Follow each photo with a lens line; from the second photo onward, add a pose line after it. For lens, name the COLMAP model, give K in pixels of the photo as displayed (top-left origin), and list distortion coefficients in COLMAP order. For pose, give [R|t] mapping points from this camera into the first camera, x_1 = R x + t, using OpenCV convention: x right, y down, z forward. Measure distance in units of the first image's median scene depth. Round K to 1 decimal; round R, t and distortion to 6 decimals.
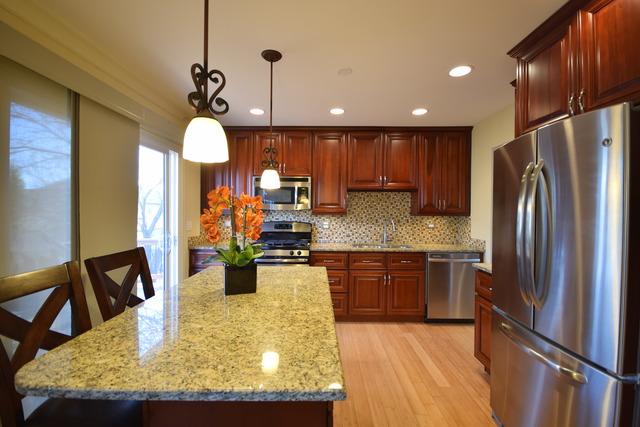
lens RADIAL K [[275.0, 0, 318.9], [0, 275.0, 211.2], [0, 0, 1]] dist [-0.001656, 0.000254]
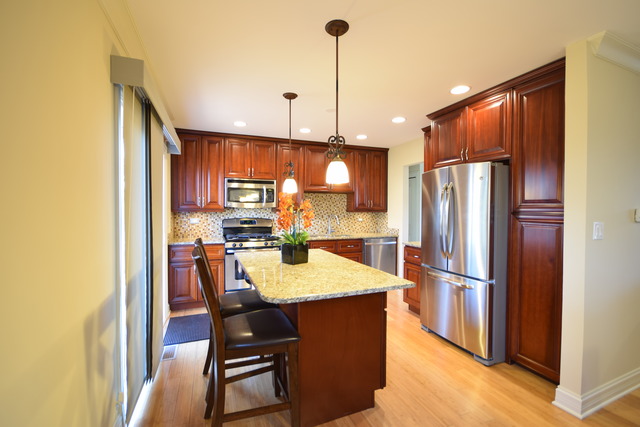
lens RADIAL K [[275.0, 0, 318.9], [0, 275.0, 211.2], [0, 0, 1]] dist [-0.001656, 0.000254]
pose [[0.927549, -0.006111, 0.373651, -0.301284], [0.002745, 0.999951, 0.009540, -0.001114], [-0.373691, -0.007823, 0.927520, -0.175206]]
